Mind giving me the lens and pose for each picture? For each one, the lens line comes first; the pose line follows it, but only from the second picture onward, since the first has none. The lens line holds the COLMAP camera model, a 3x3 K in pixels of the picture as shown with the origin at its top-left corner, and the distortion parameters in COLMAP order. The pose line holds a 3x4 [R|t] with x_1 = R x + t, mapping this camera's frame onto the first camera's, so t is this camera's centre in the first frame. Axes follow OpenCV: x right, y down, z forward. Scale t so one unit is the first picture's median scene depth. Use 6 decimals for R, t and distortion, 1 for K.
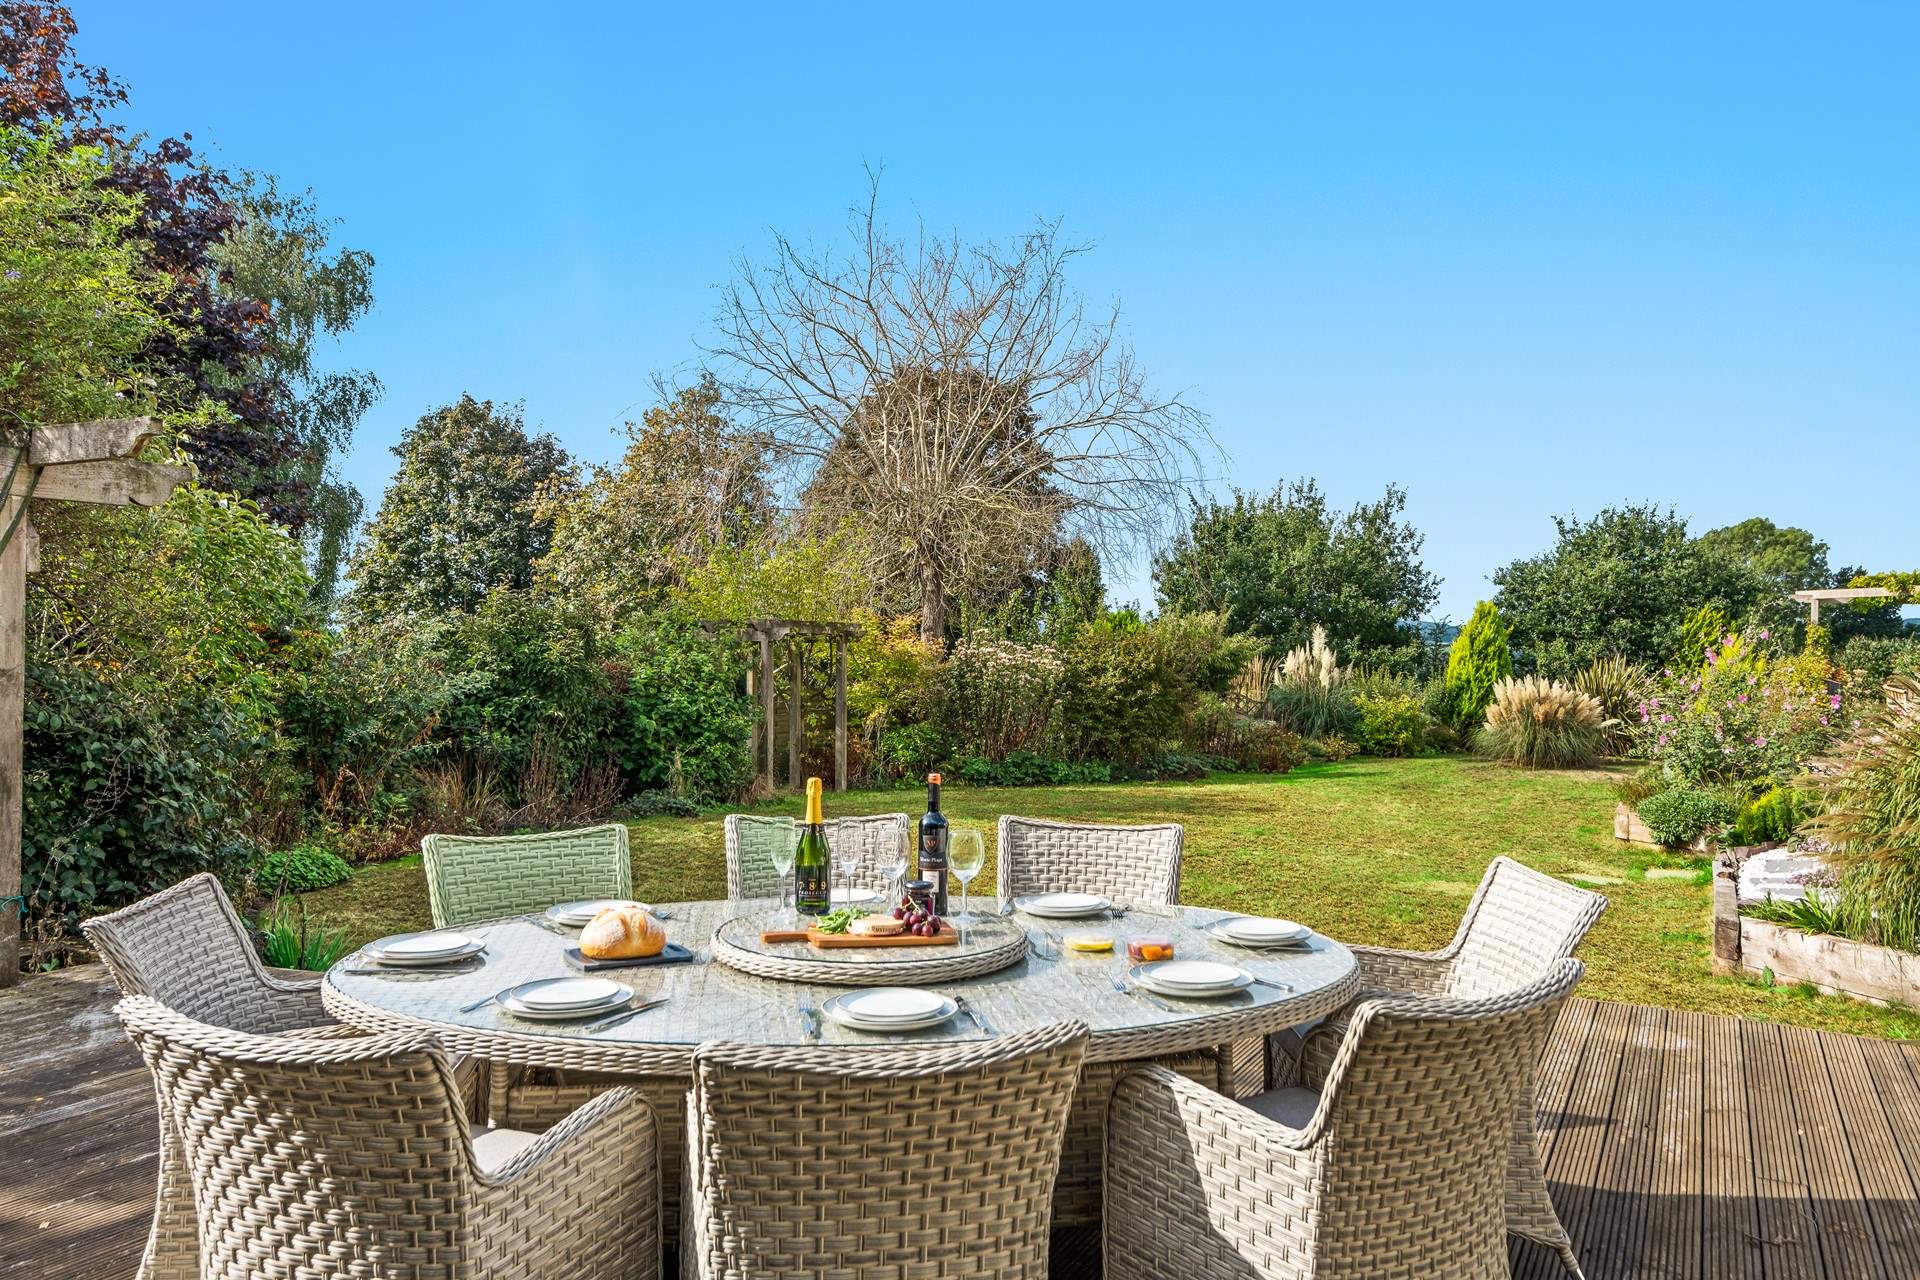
lens RADIAL K [[1383.6, 0, 958.0], [0, 1383.6, 655.7], [0, 0, 1]] dist [0.021154, -0.006375]
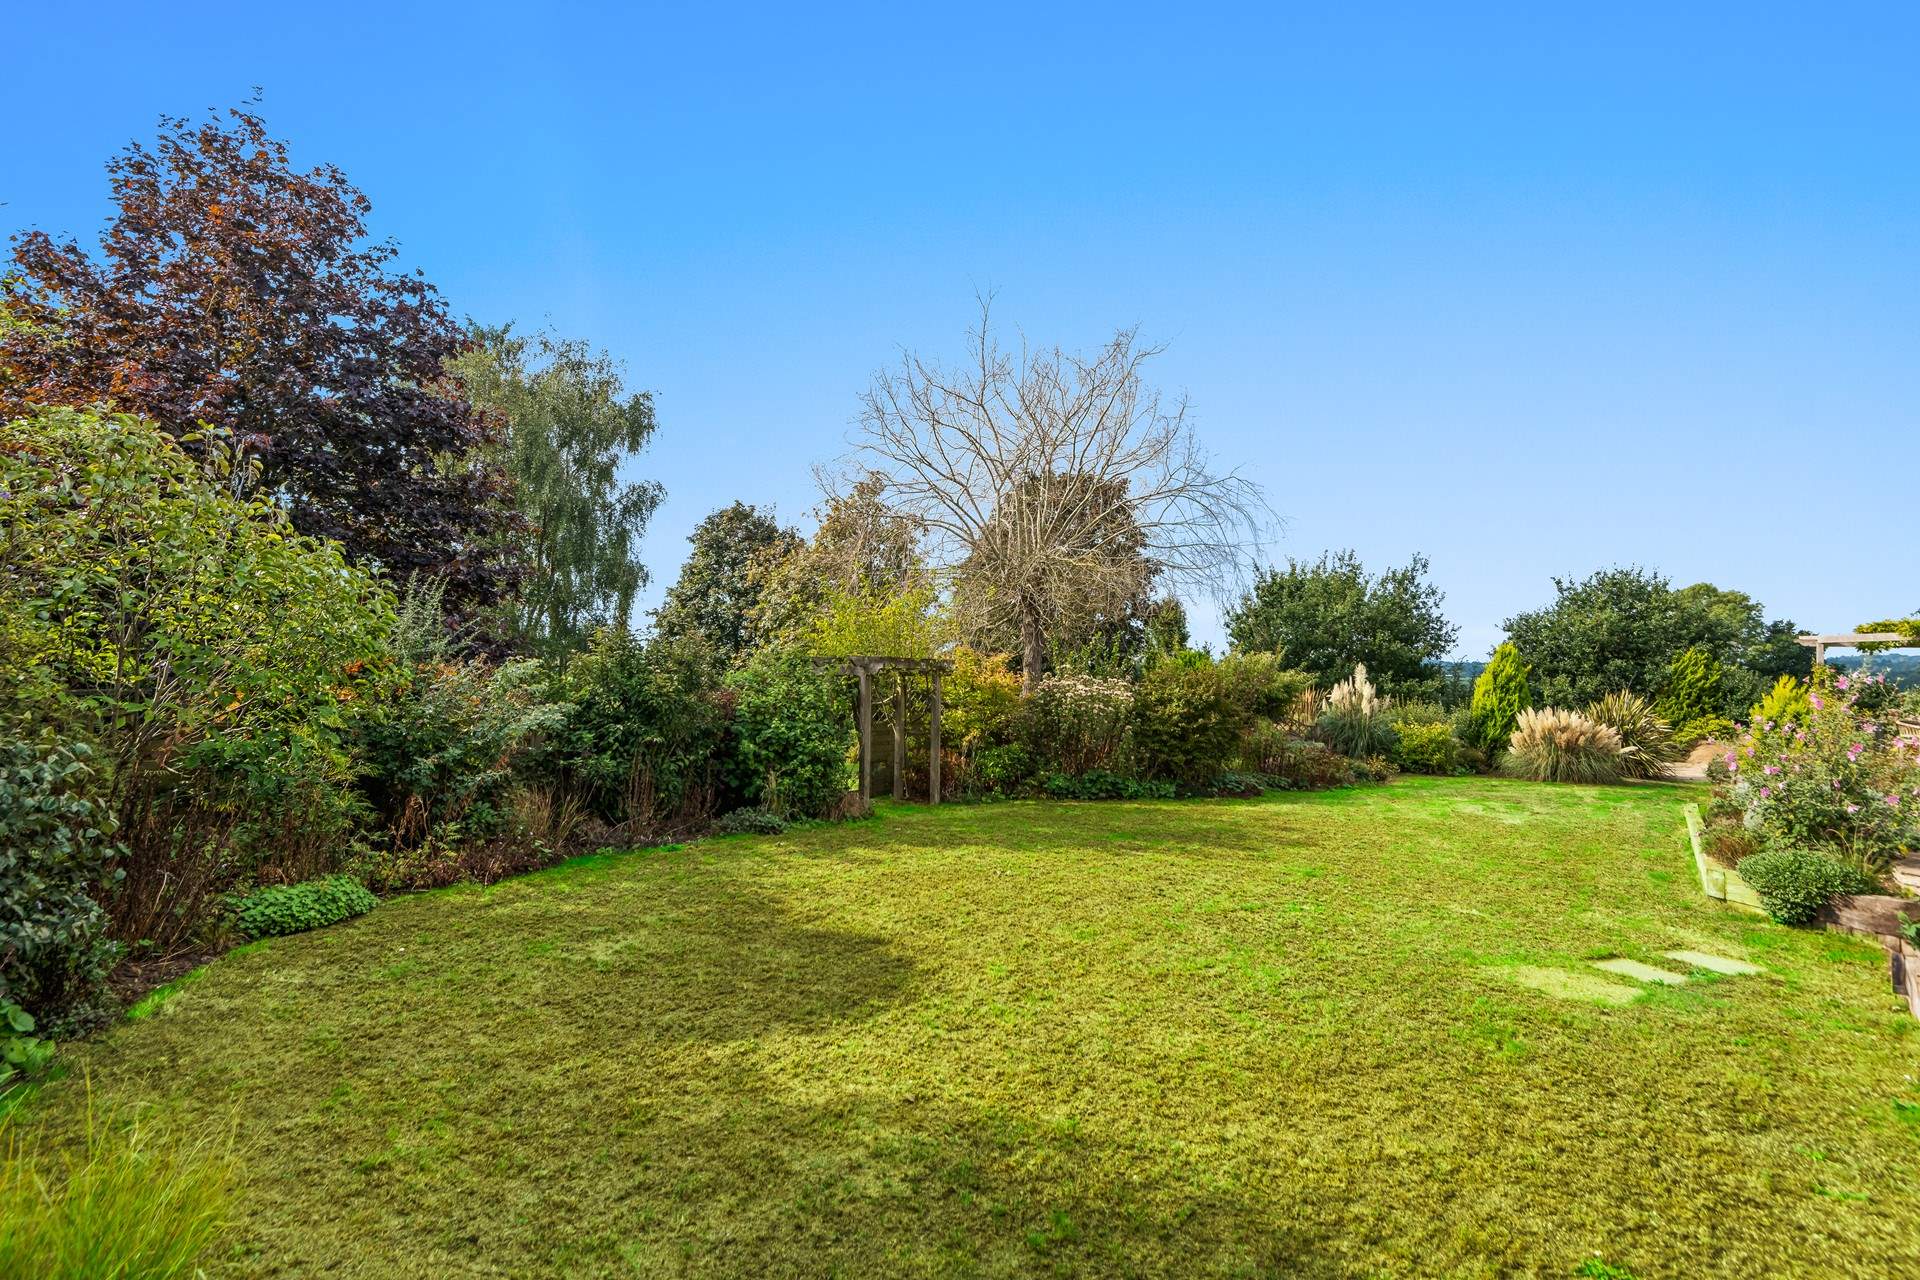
lens RADIAL K [[922.0, 0, 956.8], [0, 922.0, 636.3], [0, 0, 1]] dist [0.011928, -0.003065]
pose [[0.988520, 0.002024, -0.151075, 0.032189], [-0.009197, 0.998862, -0.046796, -0.004369], [0.150808, 0.047648, 0.987414, 0.141695]]
